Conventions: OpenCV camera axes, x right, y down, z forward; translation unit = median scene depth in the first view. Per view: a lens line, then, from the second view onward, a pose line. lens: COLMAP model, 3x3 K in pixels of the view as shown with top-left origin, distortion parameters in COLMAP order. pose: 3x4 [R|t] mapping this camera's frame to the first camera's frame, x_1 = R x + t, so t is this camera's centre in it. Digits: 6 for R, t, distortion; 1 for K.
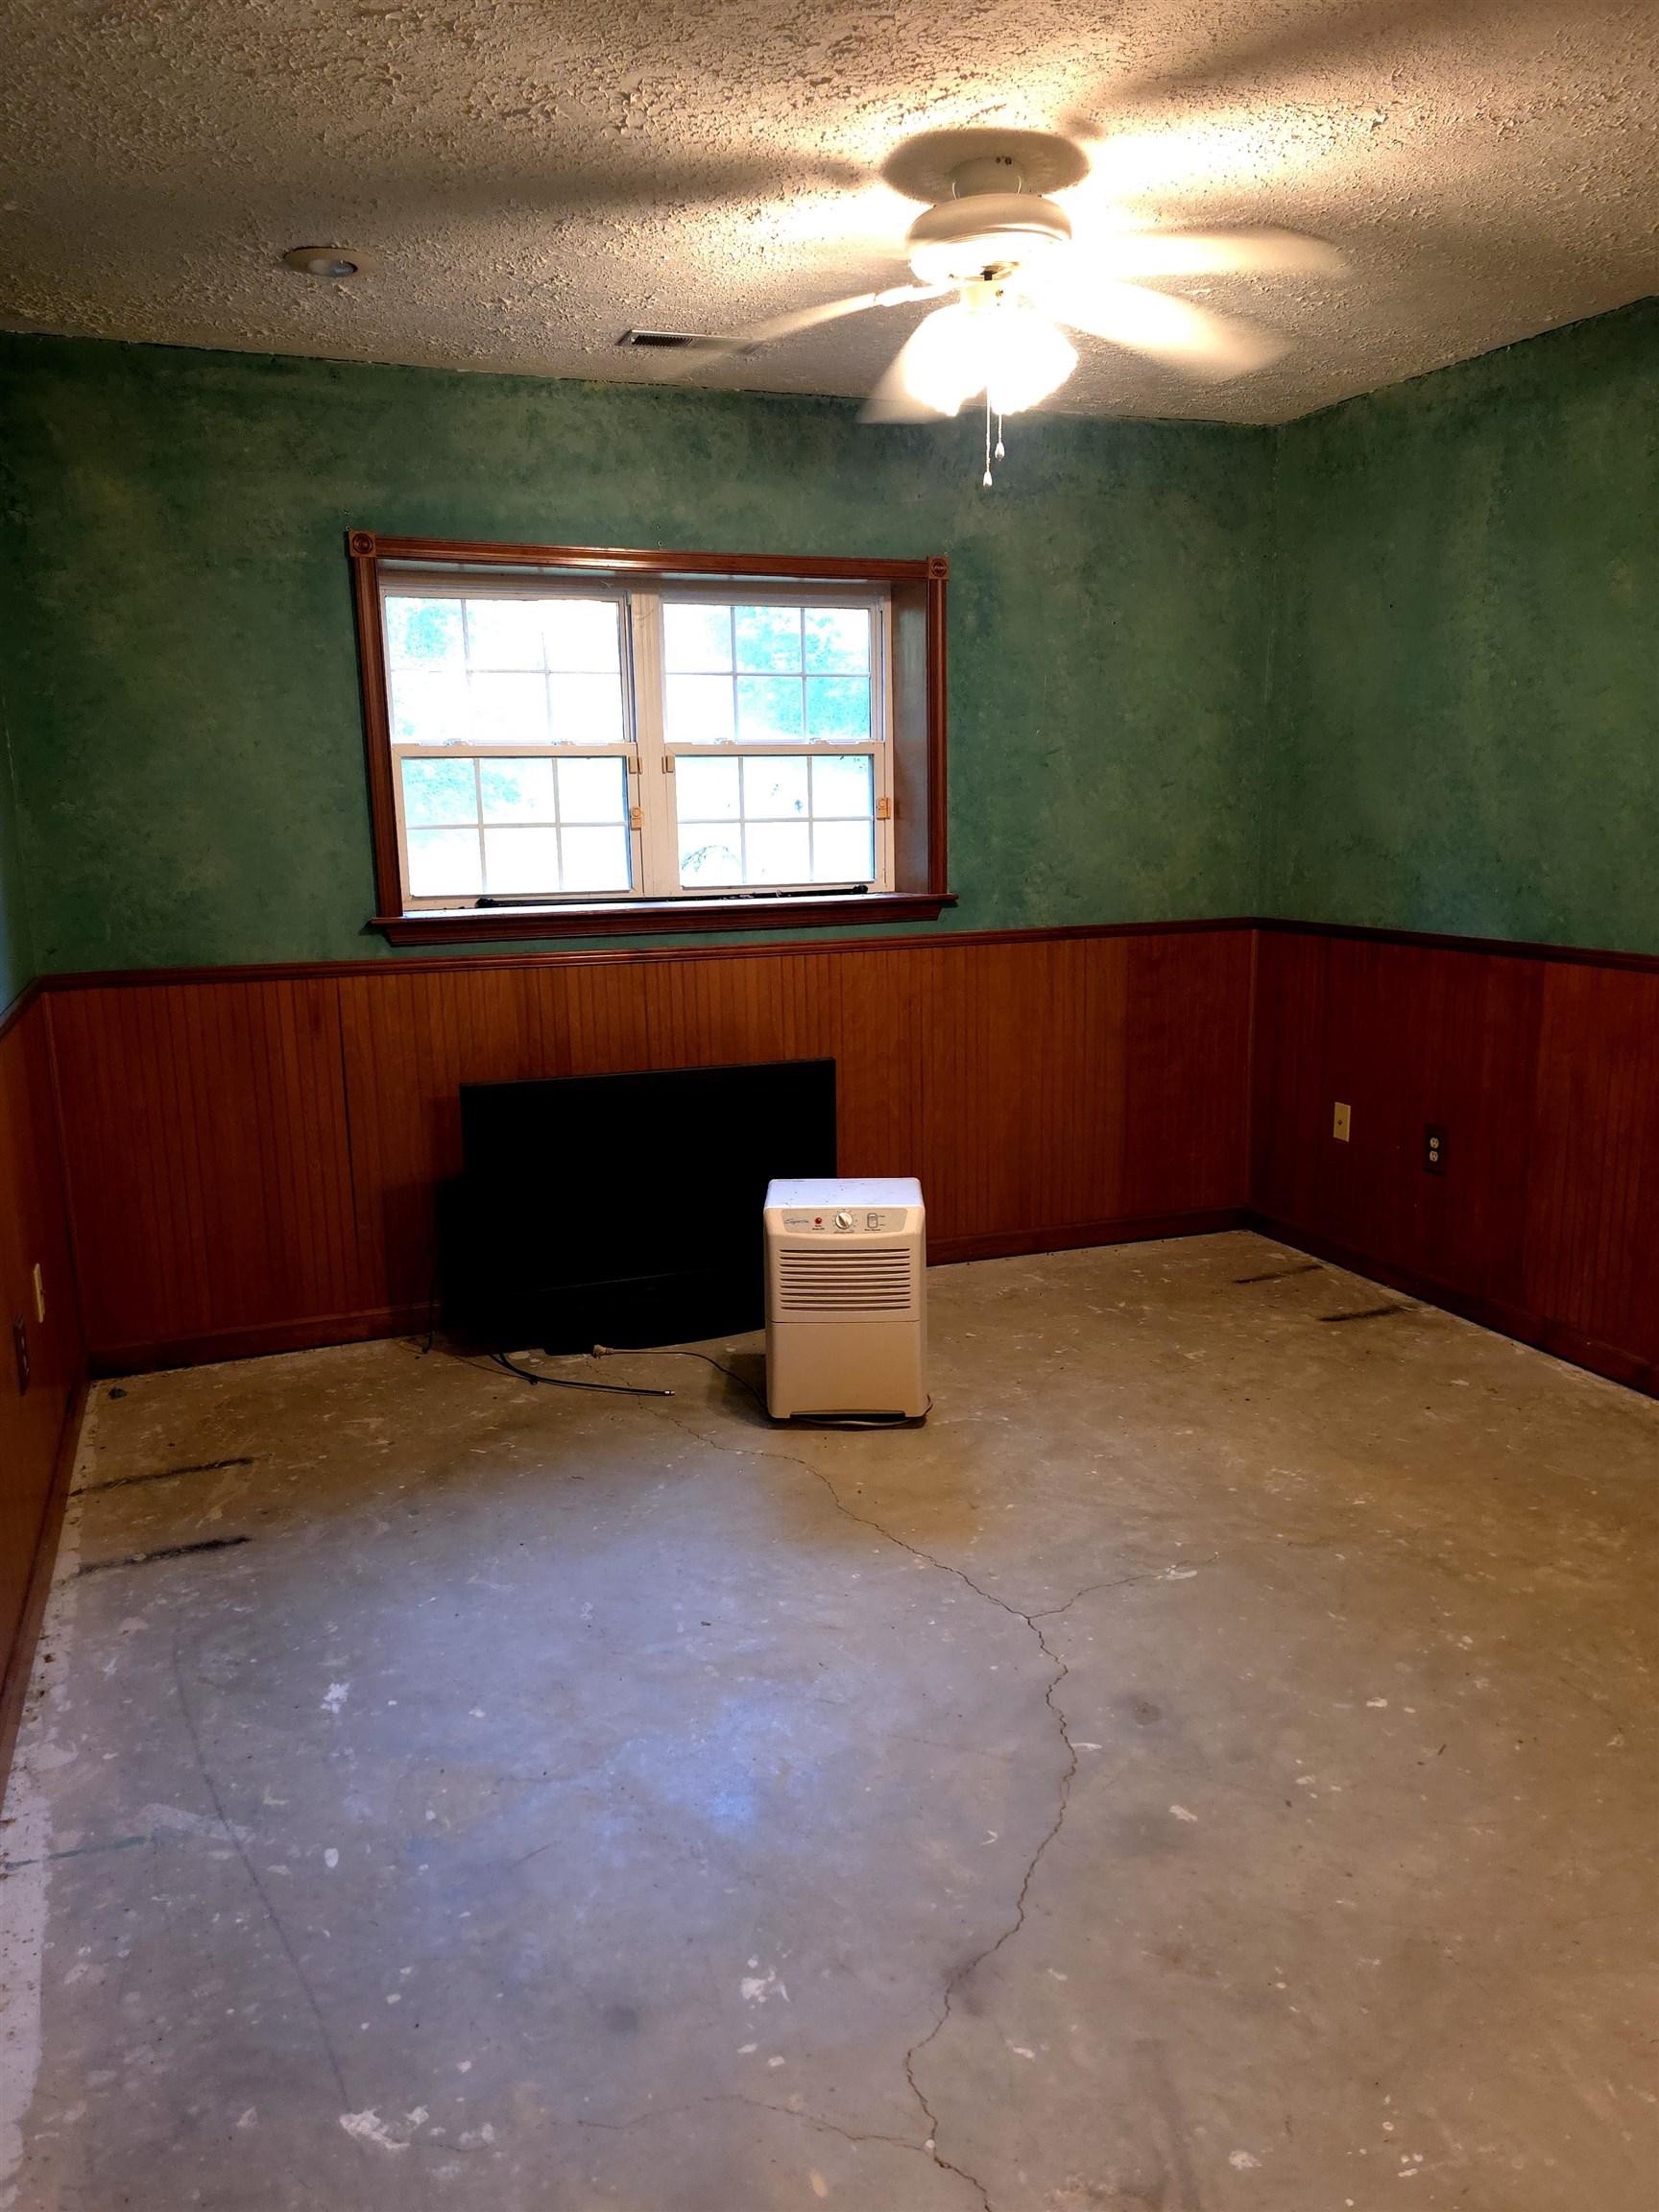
lens RADIAL K [[1567.3, 0, 790.6], [0, 1567.3, 1118.5], [0, 0, 1]] dist [0.069155, -0.107298]
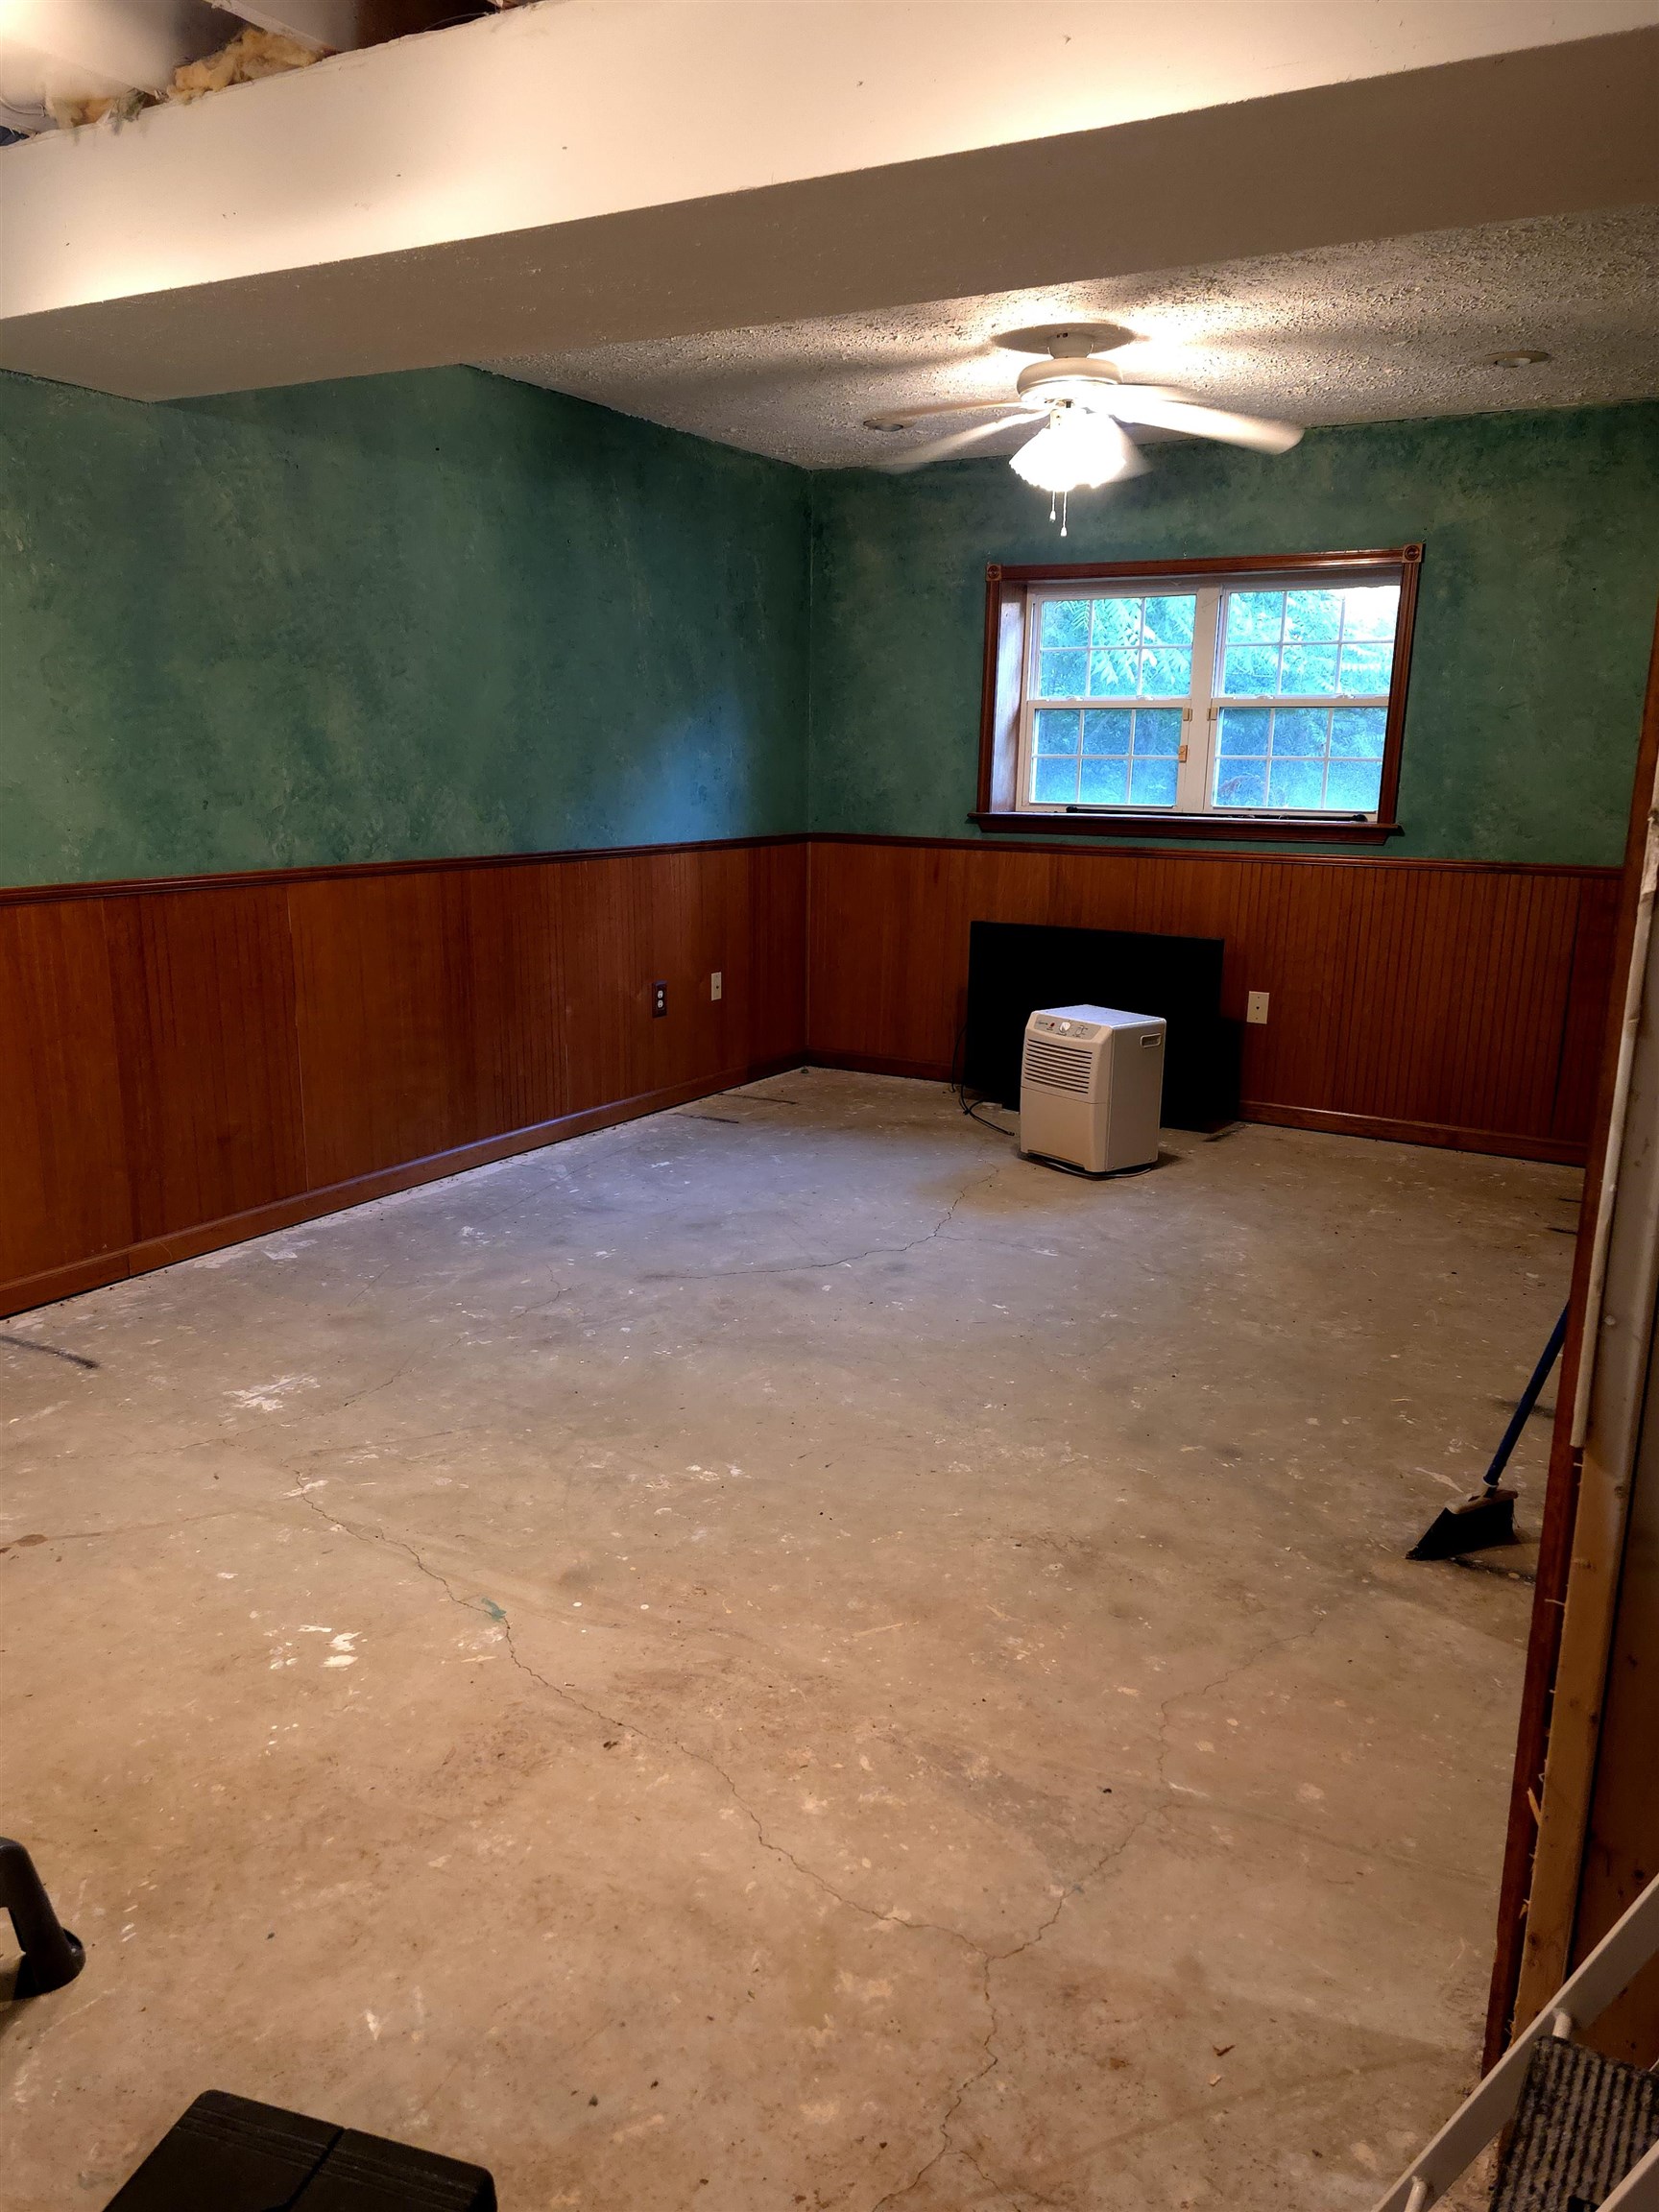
lens RADIAL K [[1567.3, 0, 790.6], [0, 1567.3, 1118.5], [0, 0, 1]] dist [0.069155, -0.107298]
pose [[0.619078, 0.205080, -0.758080, 0.878854], [-0.181939, 0.976493, 0.115588, 0.022691], [0.763964, 0.066366, 0.641837, -0.124934]]
